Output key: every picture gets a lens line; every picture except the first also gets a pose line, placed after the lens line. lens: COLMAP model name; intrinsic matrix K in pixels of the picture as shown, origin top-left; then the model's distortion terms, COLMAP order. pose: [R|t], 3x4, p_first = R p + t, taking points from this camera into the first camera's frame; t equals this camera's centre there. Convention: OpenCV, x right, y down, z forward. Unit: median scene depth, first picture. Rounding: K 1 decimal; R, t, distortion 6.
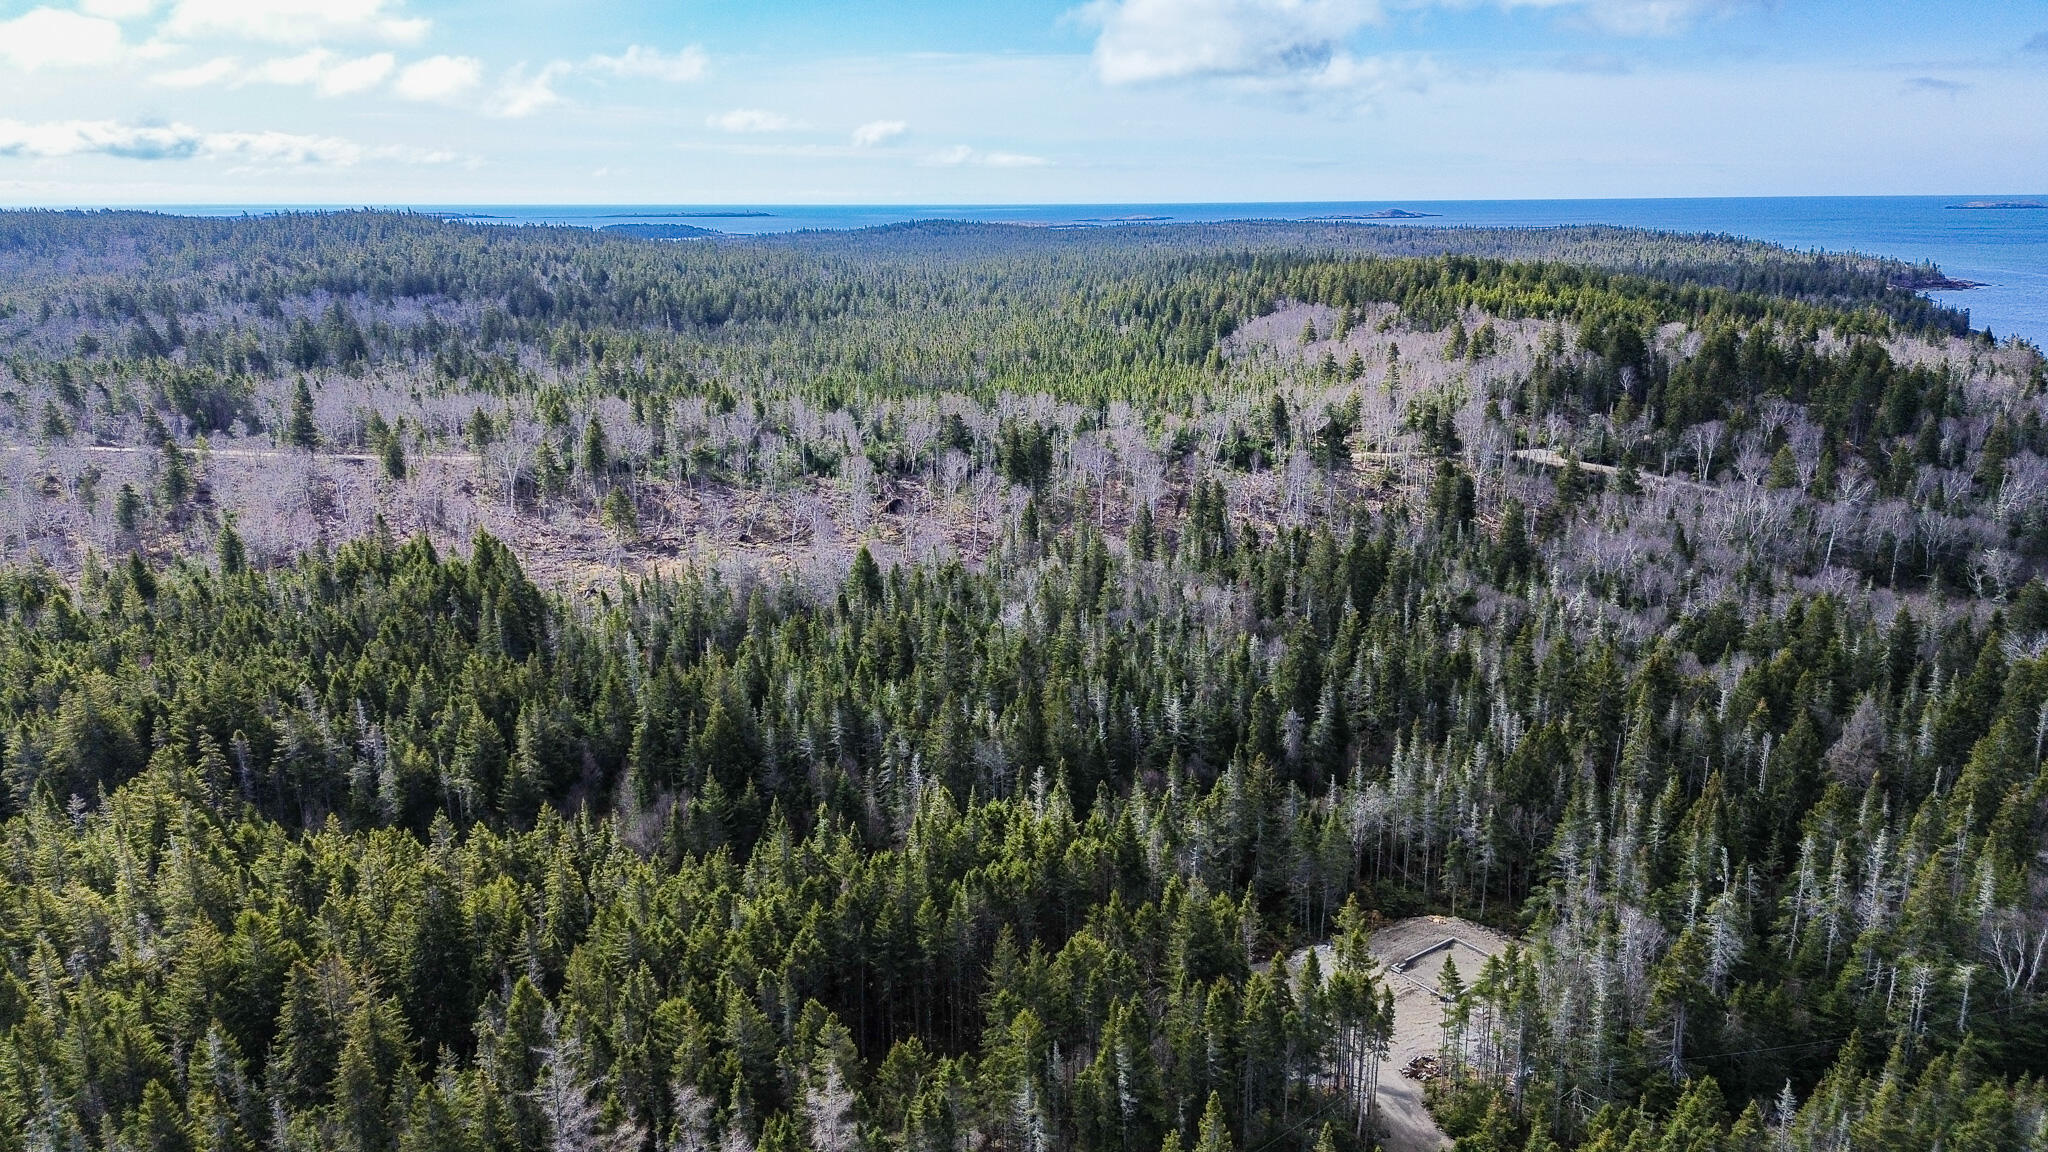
lens RADIAL K [[1434.6, 0, 1029.2], [0, 1434.6, 573.3], [0, 0, 1]] dist [0.071956, -0.070065]
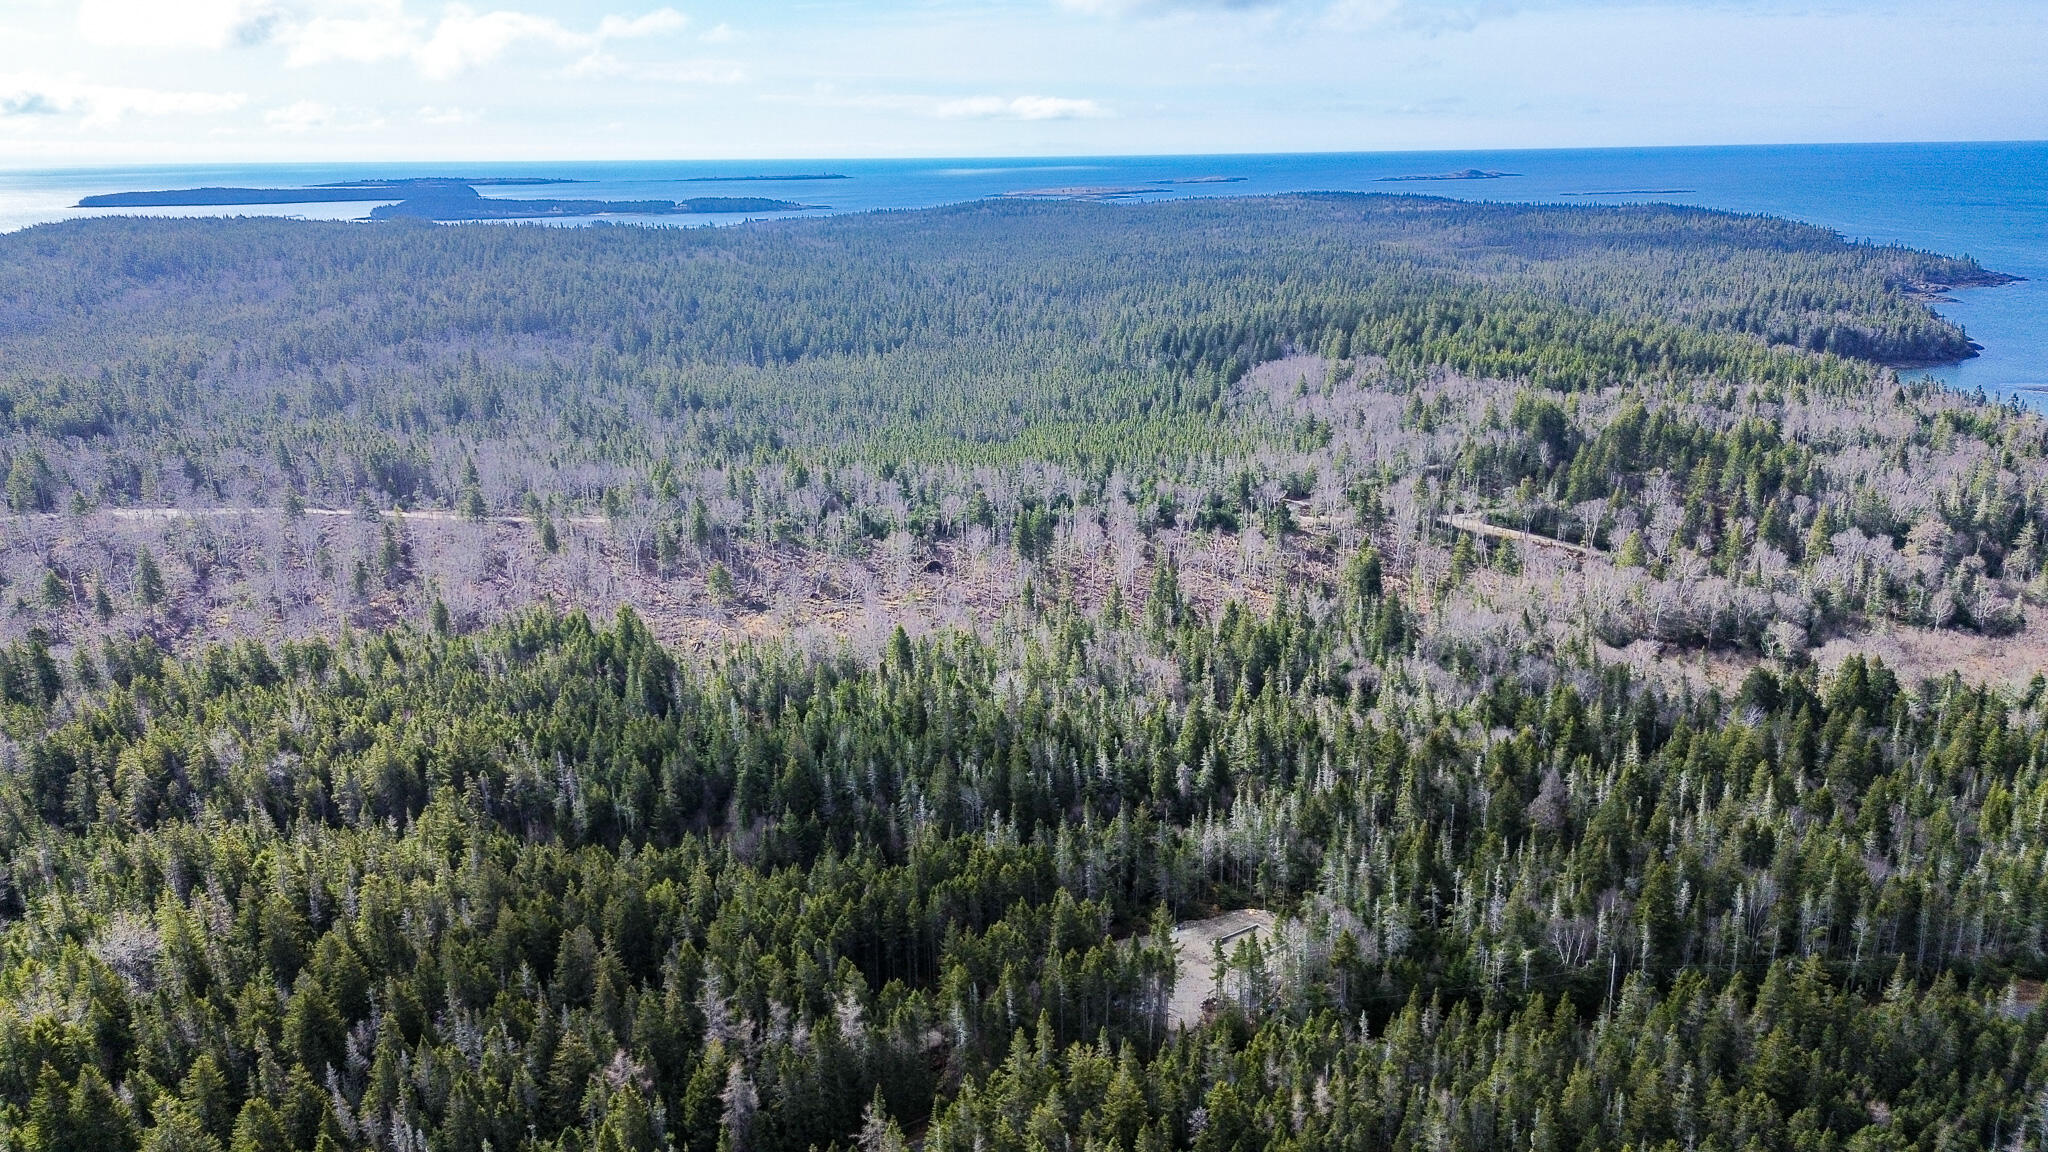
lens RADIAL K [[1434.6, 0, 1029.2], [0, 1434.6, 573.3], [0, 0, 1]] dist [0.071956, -0.070065]
pose [[0.998640, 0.007272, -0.051622, 0.091867], [-0.005666, 0.999498, 0.031180, -0.130055], [0.051823, -0.030846, 0.998180, -0.415958]]
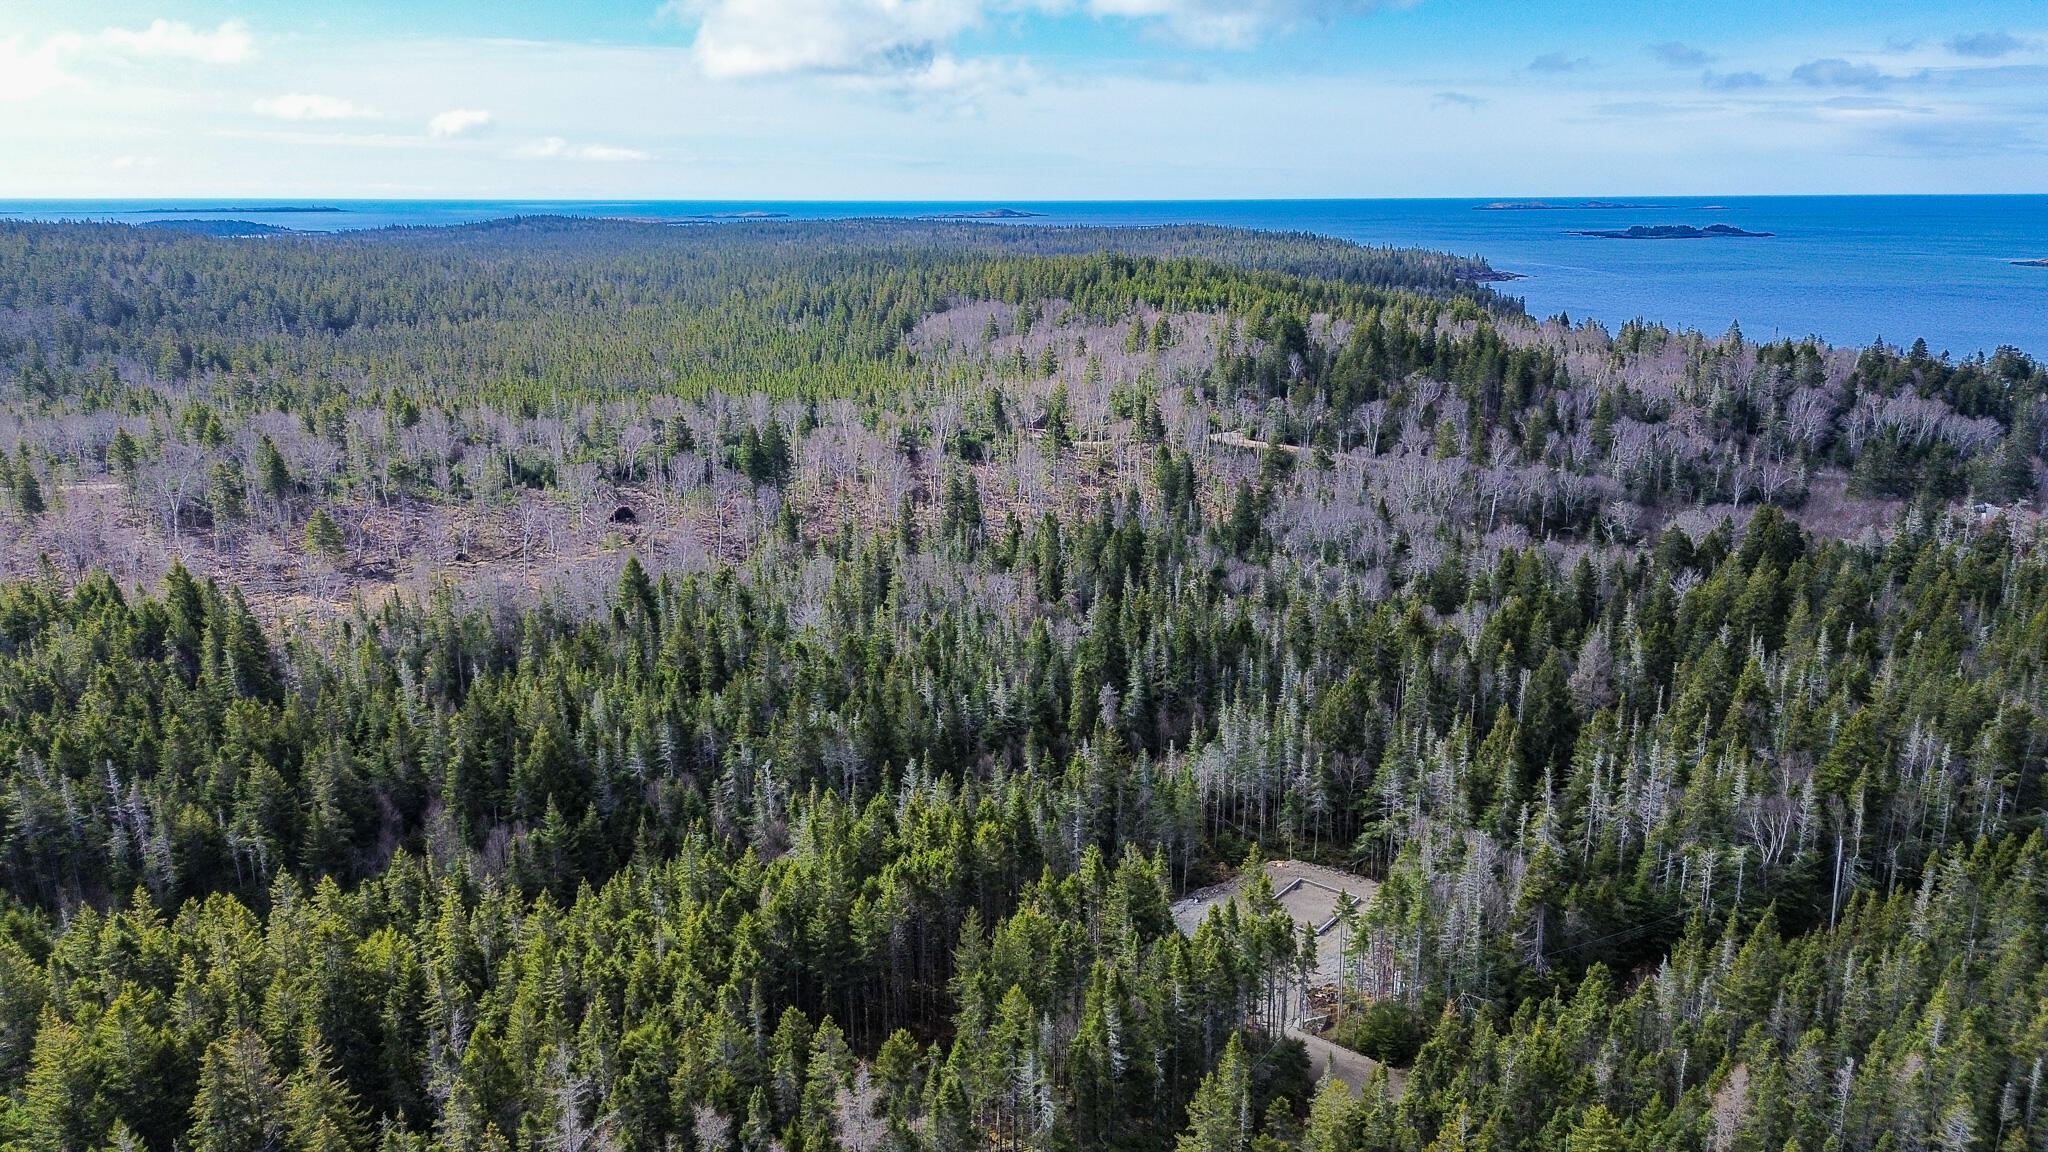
lens RADIAL K [[1434.6, 0, 1029.2], [0, 1434.6, 573.3], [0, 0, 1]] dist [0.071956, -0.070065]
pose [[0.966207, -0.062825, 0.249993, -0.118641], [0.062462, 0.998003, 0.009394, -0.000013], [-0.250084, 0.006539, 0.968202, 0.000523]]
